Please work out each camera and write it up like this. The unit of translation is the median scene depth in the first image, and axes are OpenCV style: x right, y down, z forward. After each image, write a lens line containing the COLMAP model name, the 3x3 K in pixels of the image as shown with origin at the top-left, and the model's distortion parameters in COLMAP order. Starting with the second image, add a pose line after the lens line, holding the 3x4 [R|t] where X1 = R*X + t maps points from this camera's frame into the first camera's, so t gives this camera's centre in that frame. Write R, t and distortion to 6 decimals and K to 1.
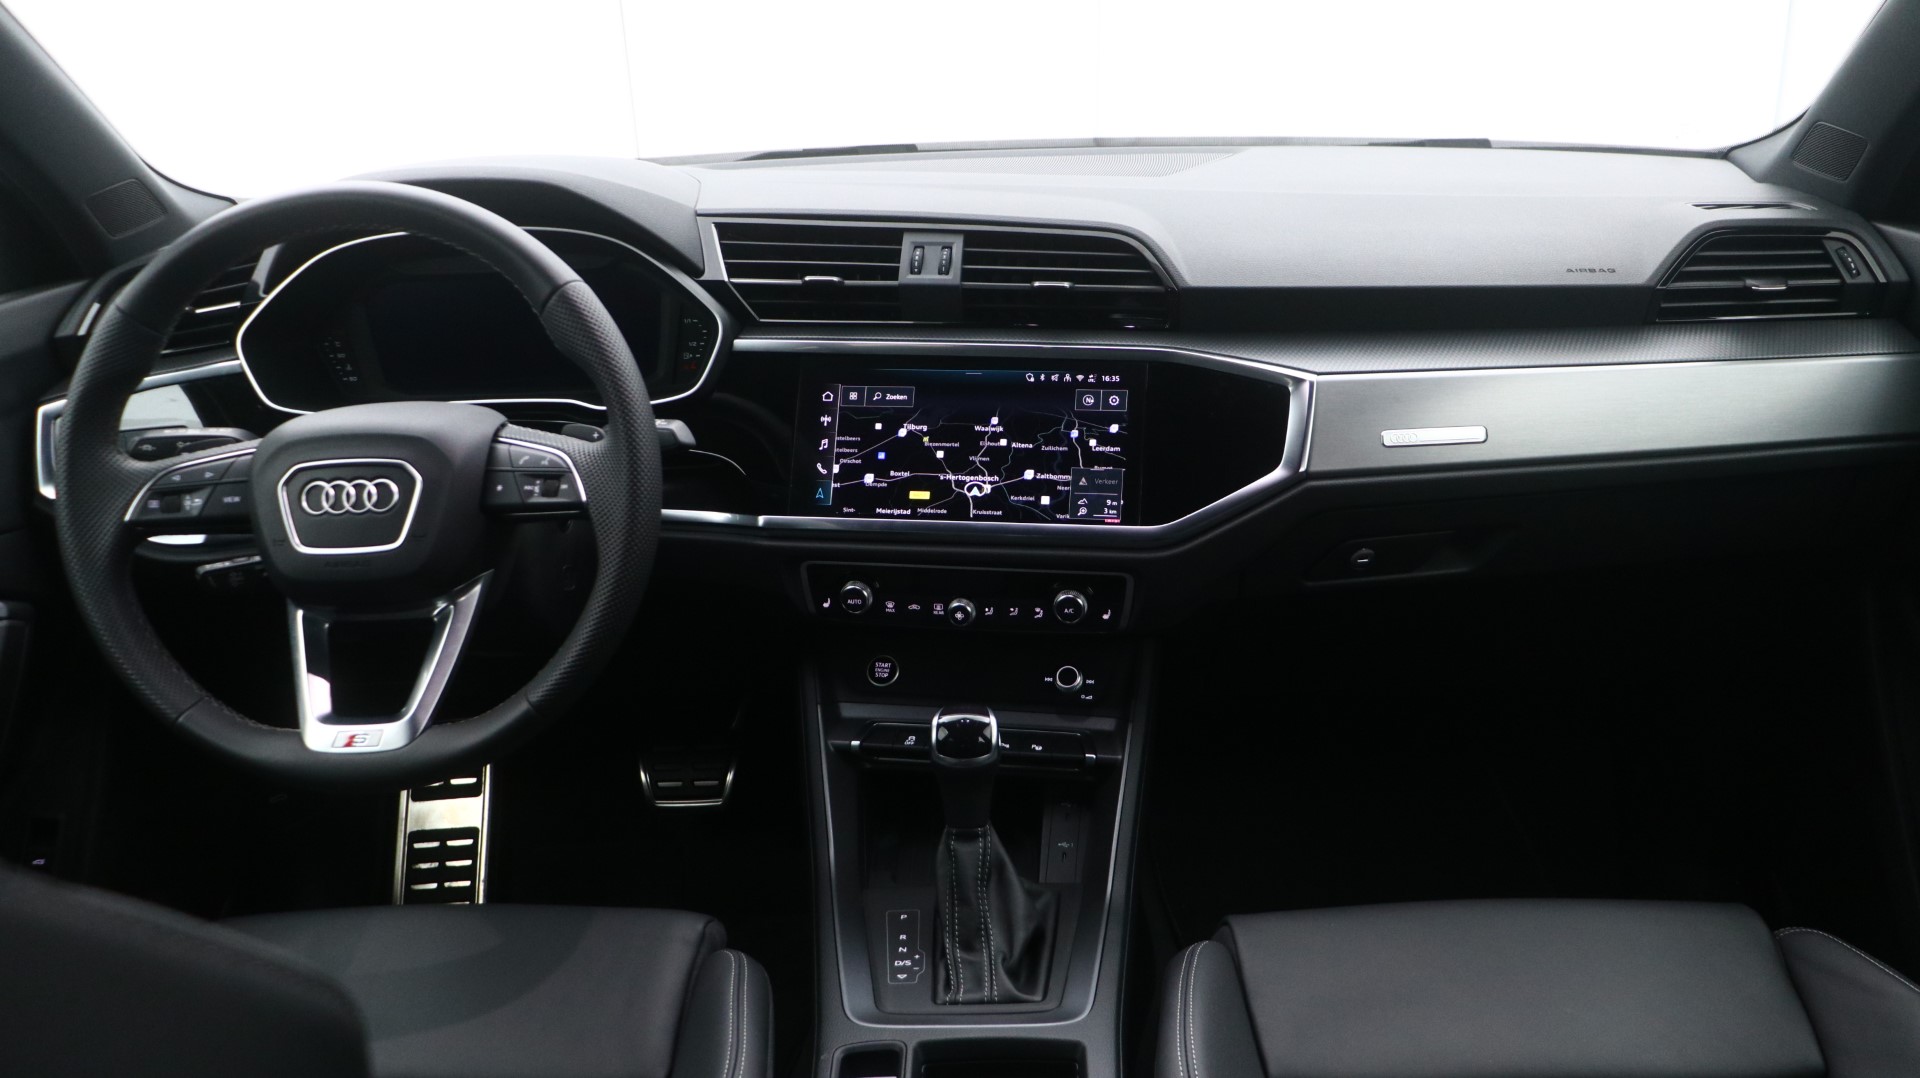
lens RADIAL K [[1514.2, 0, 960.0], [0, 1514.2, 539.0], [0, 0, 1]] dist [-0.003976, 0.004851]
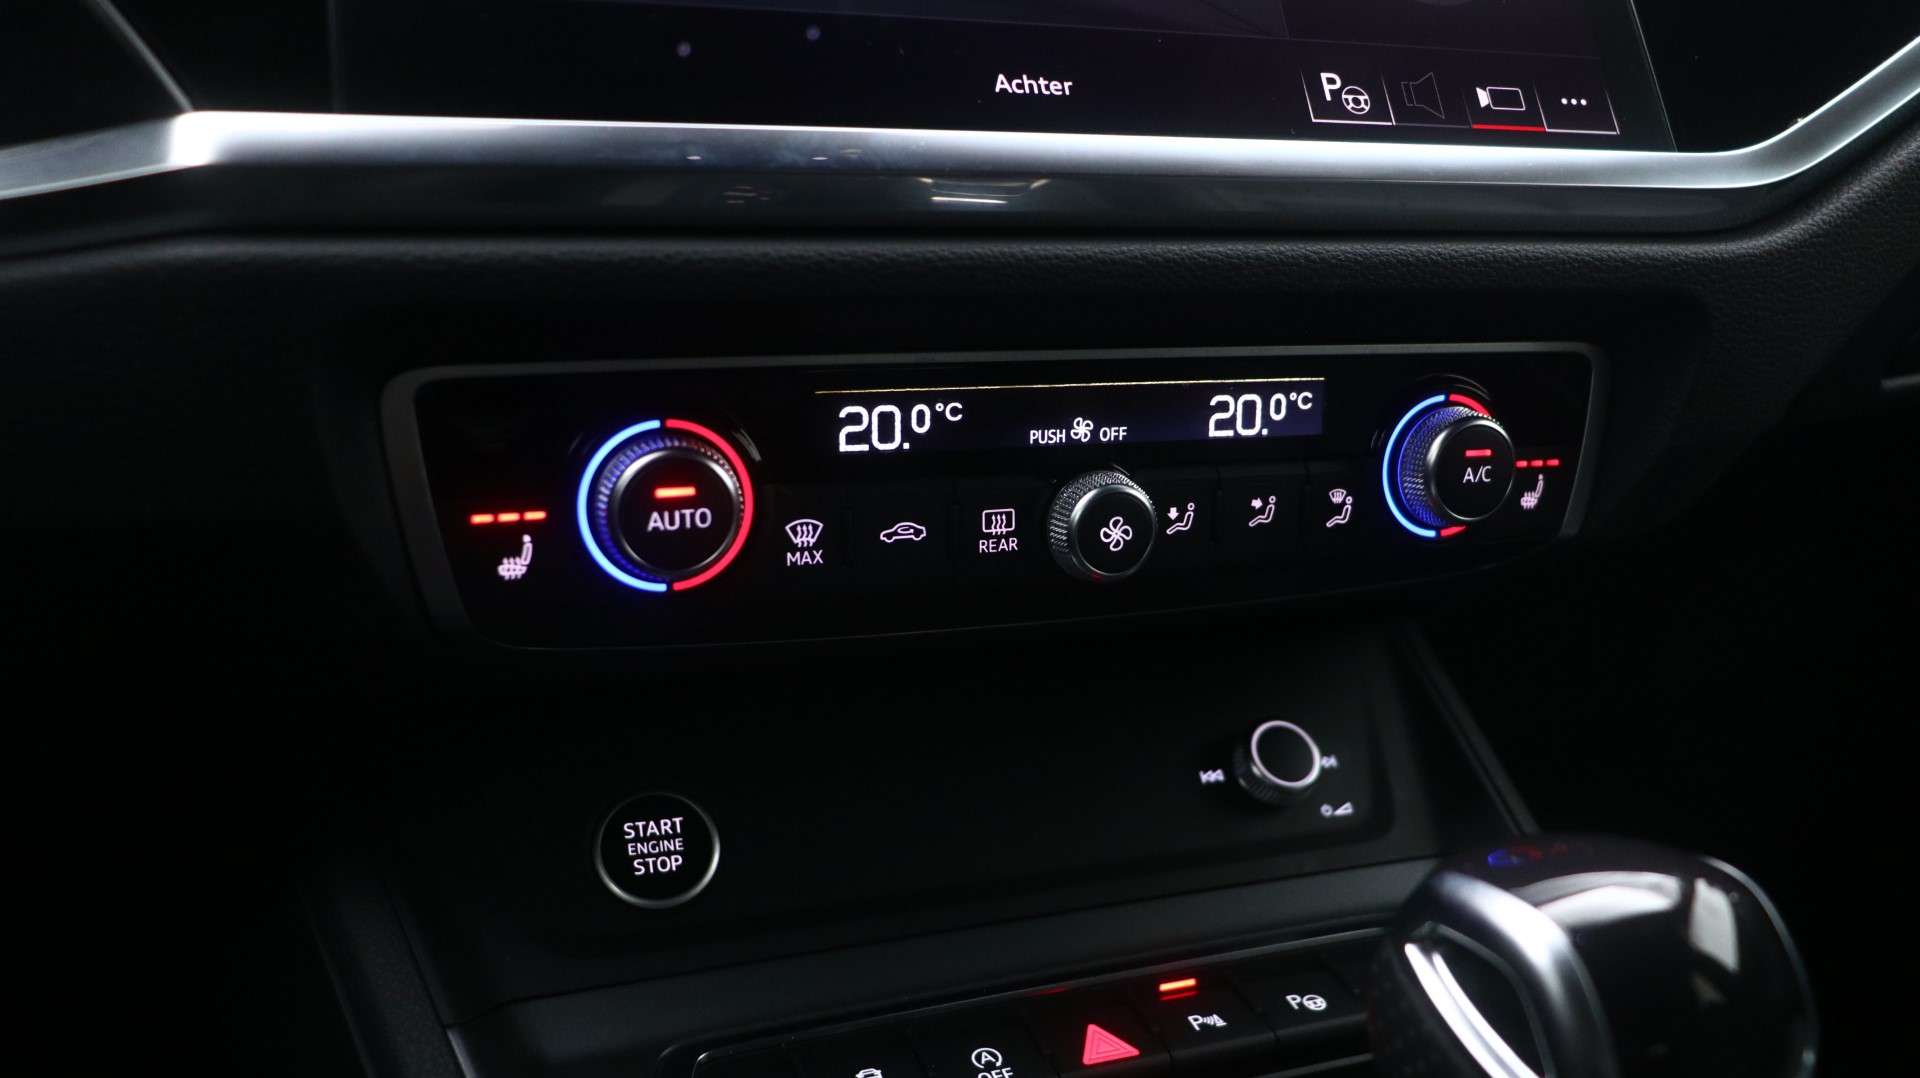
lens RADIAL K [[1510.4, 0, 960.0], [0, 1510.4, 539.0], [0, 0, 1]] dist [-0.008149, -0.005909]
pose [[0.848563, -0.057460, 0.525966, -0.151693], [0.135458, 0.984548, -0.110983, 0.074139], [-0.511461, 0.165422, 0.843234, 0.779188]]
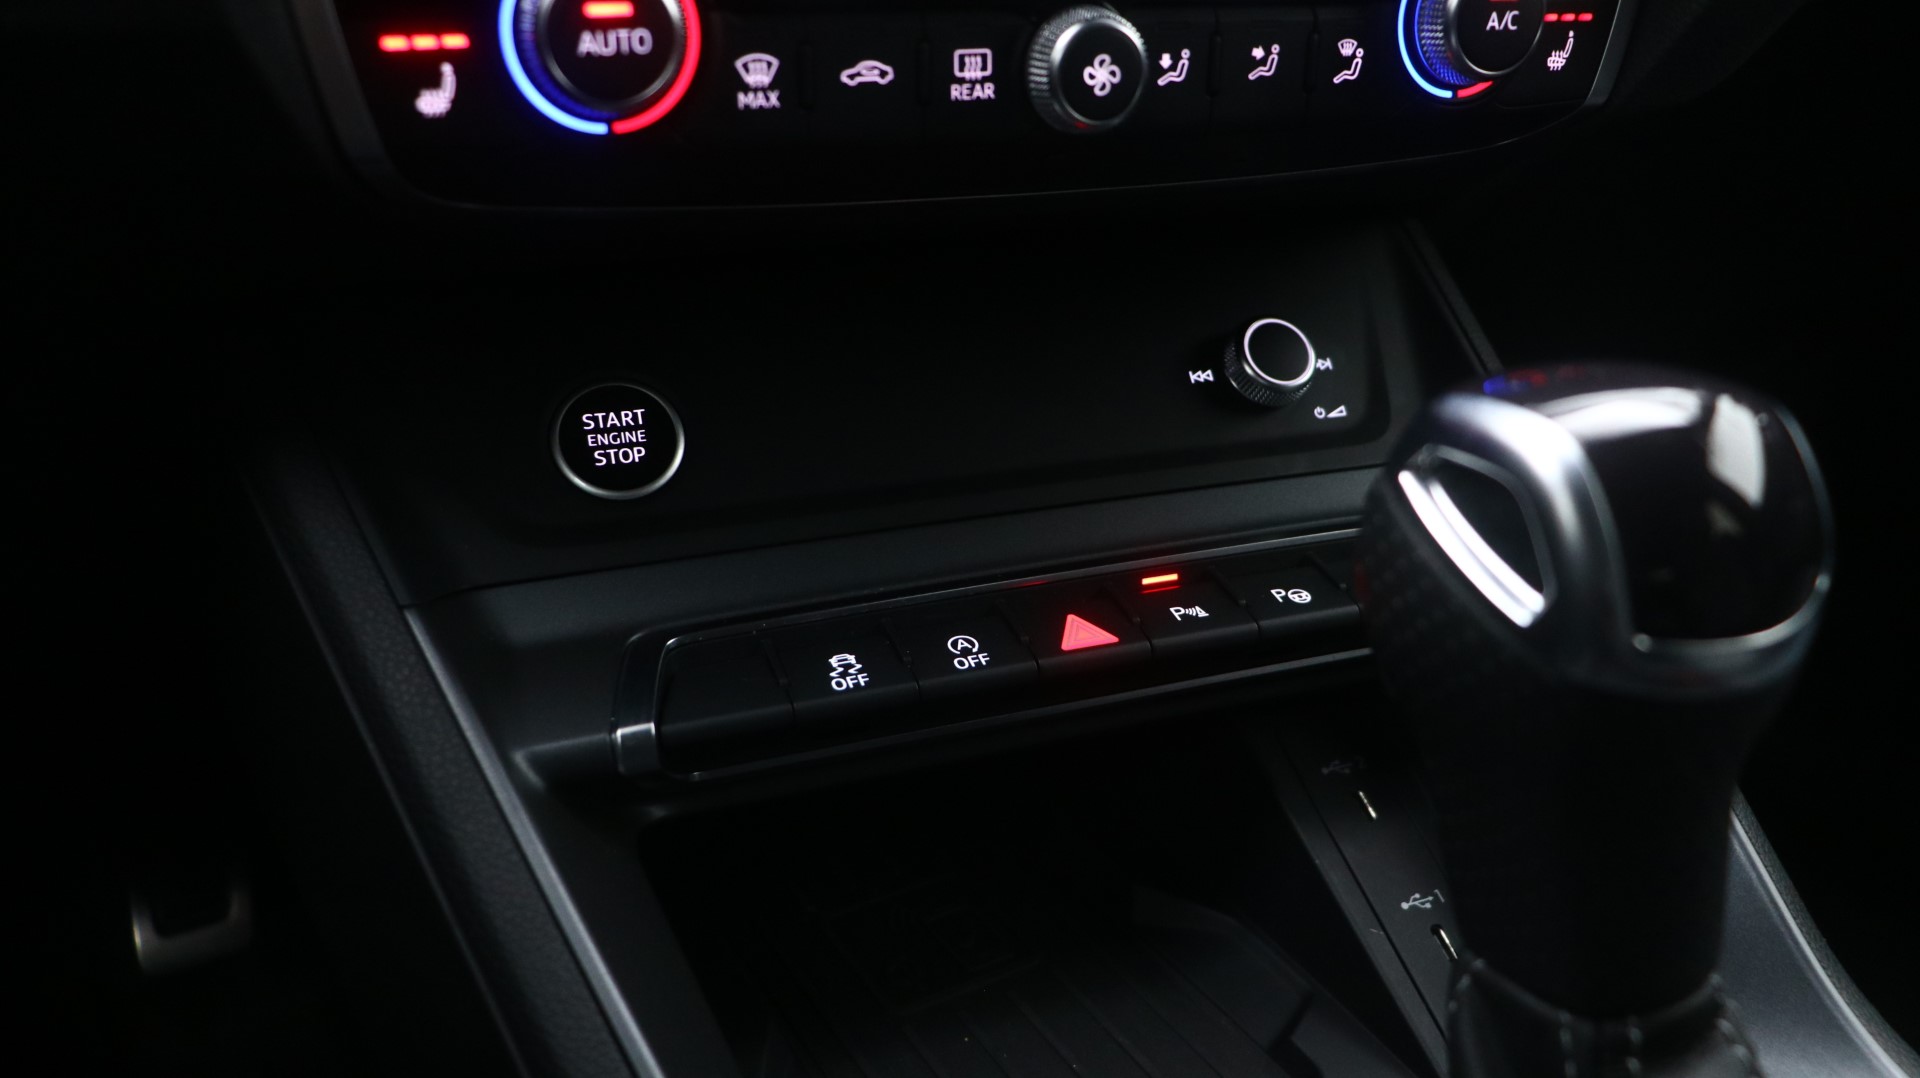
lens RADIAL K [[1514.2, 0, 960.0], [0, 1514.2, 539.0], [0, 0, 1]] dist [-0.003976, 0.004851]
pose [[0.846118, -0.162067, 0.507759, -0.143155], [0.138941, 0.986780, 0.083433, 0.095644], [-0.514568, -0.000046, 0.857450, 0.792476]]
